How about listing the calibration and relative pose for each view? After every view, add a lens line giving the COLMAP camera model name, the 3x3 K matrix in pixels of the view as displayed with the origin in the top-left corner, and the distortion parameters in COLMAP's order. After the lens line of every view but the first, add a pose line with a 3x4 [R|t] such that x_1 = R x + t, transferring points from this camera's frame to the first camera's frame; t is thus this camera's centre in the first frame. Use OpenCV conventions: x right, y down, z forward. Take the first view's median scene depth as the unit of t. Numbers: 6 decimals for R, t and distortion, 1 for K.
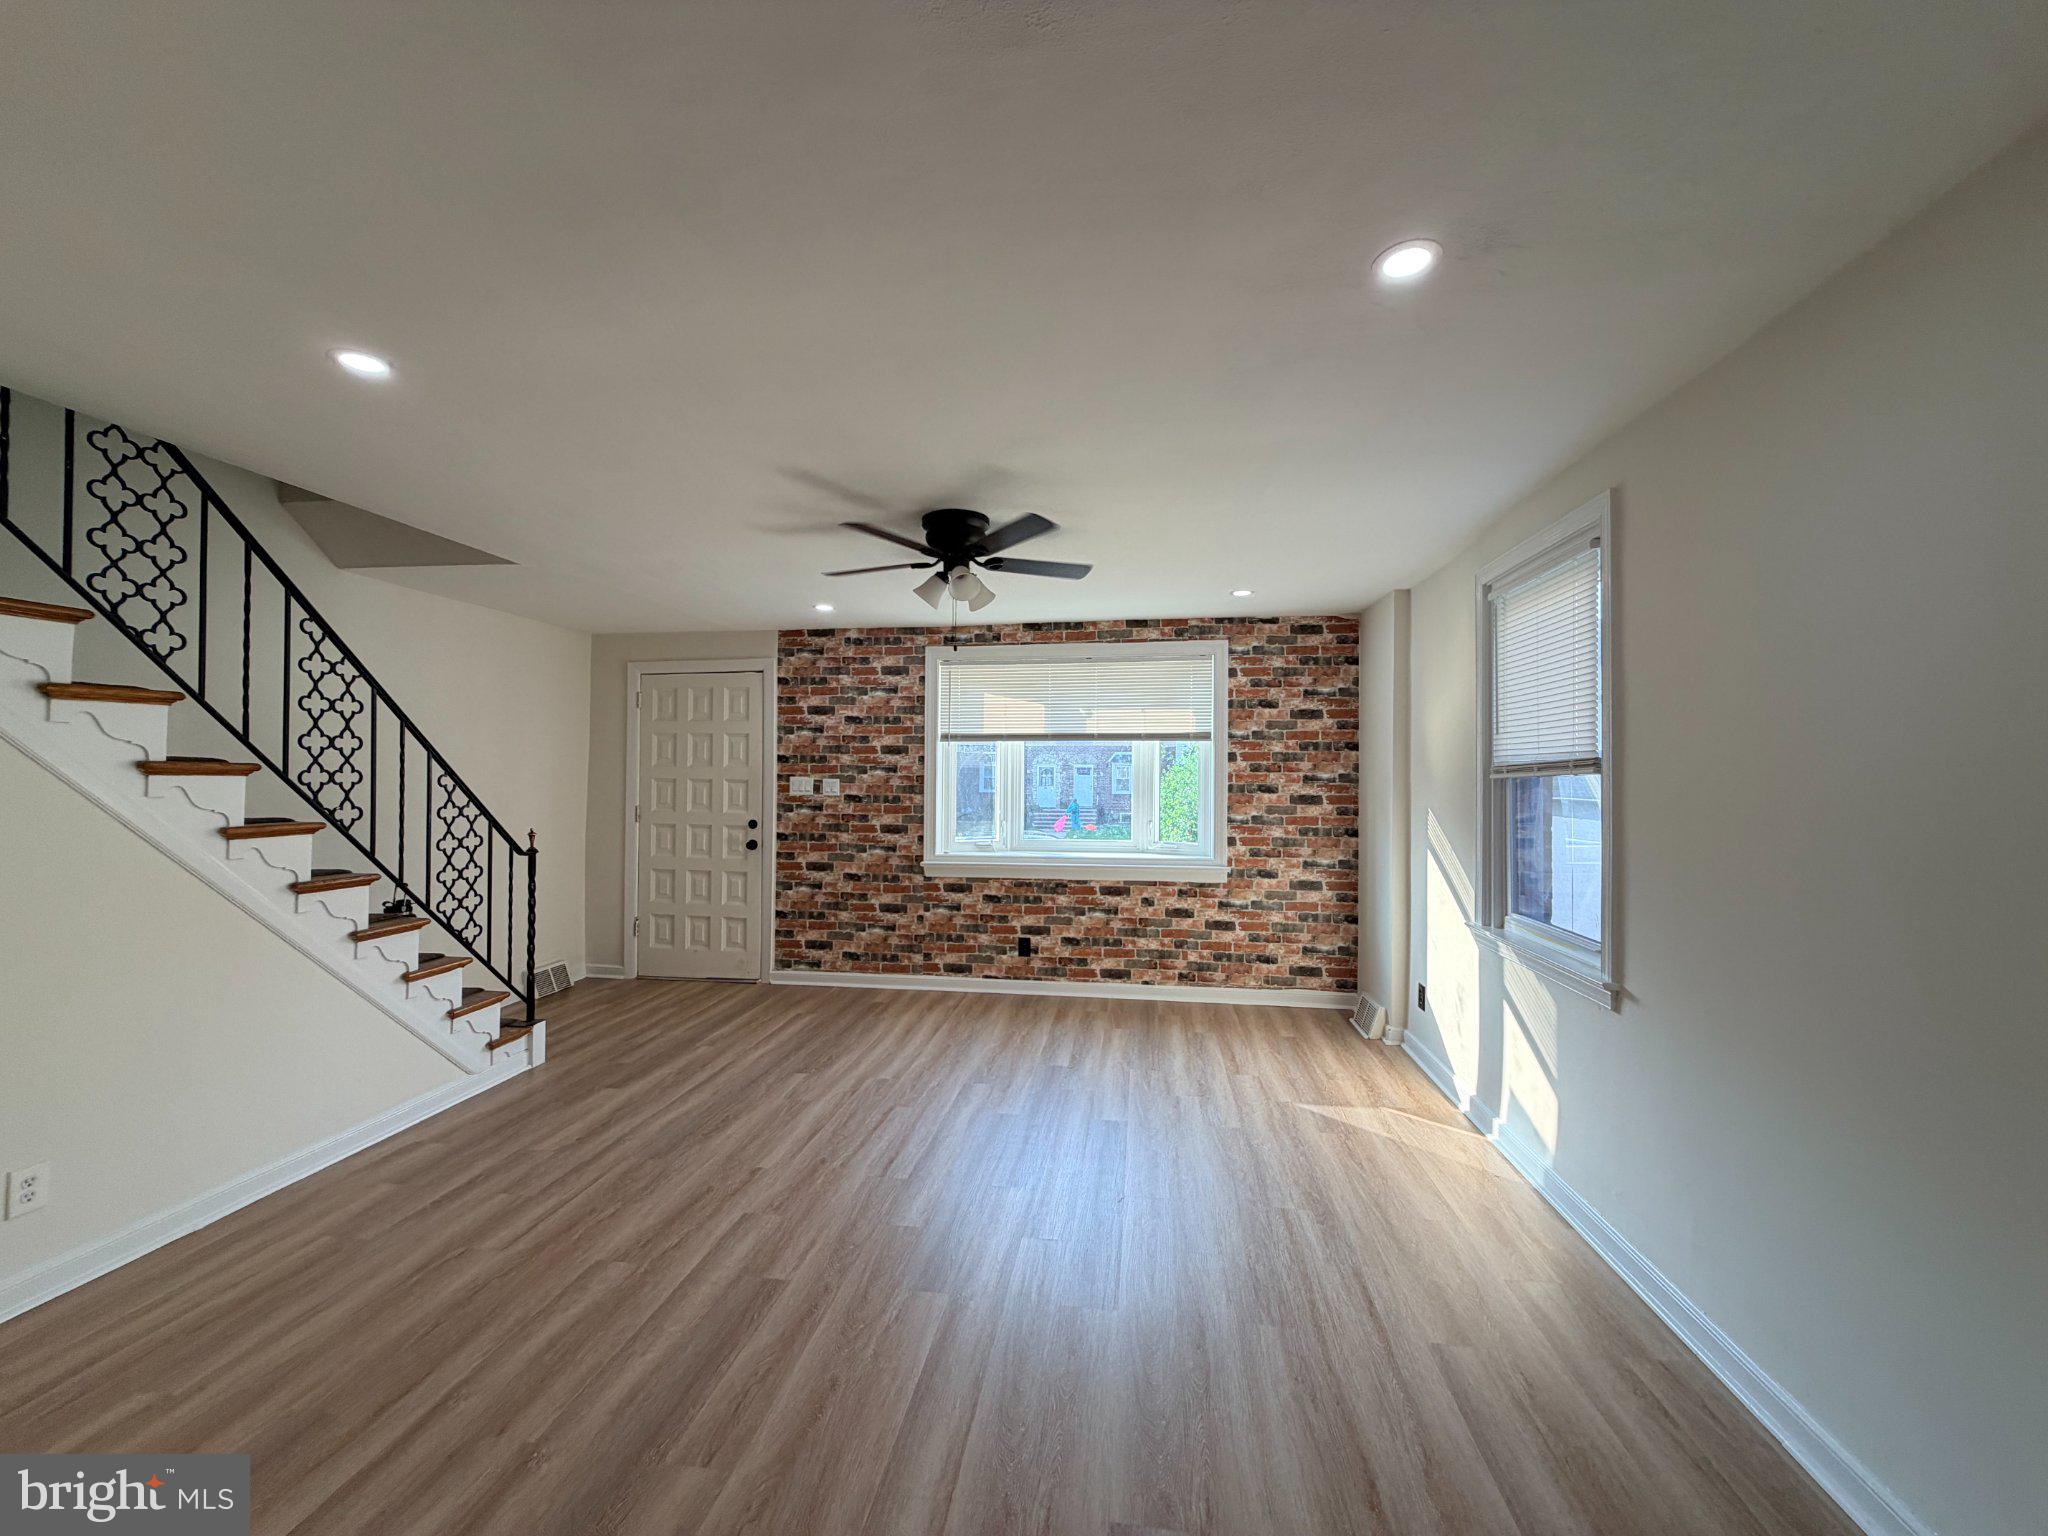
lens RADIAL K [[815.5, 0, 1023.4], [0, 815.5, 772.1], [0, 0, 1]] dist [-0.000109, -0.000347]
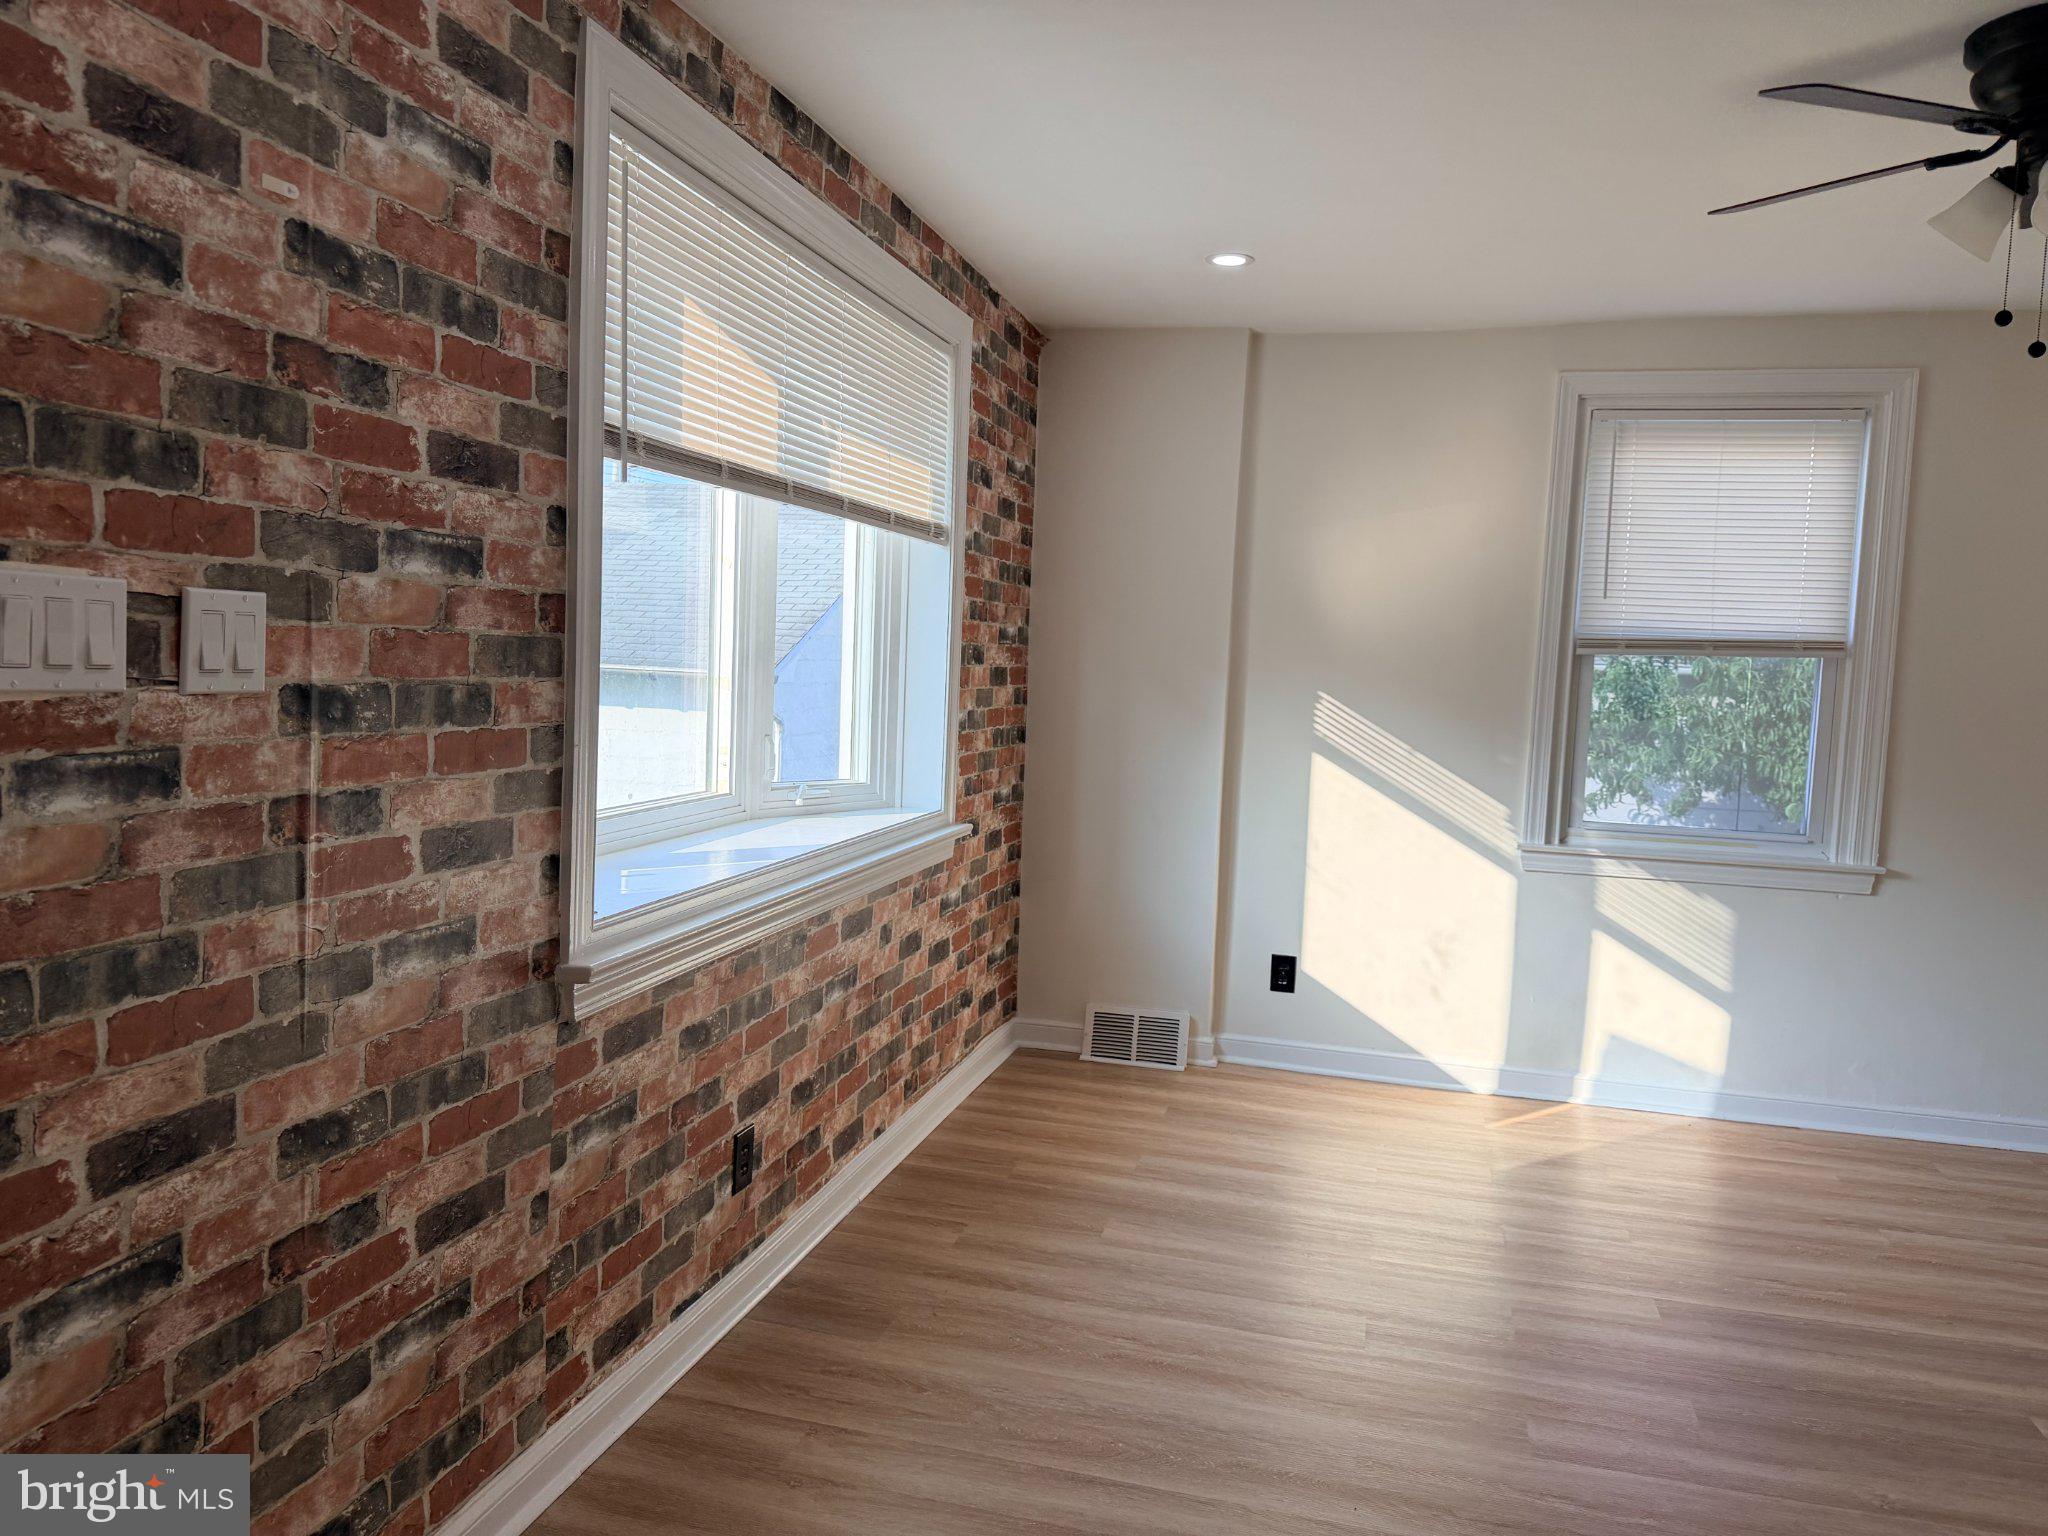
lens RADIAL K [[1432.6, 0, 1028.5], [0, 1432.6, 758.2], [0, 0, 1]] dist [0.057889, -0.045062]
pose [[0.105485, -0.075847, 0.991524, -0.512378], [-0.045893, 0.995653, 0.081045, 0.011163], [-0.993361, -0.054053, 0.101546, 0.821677]]
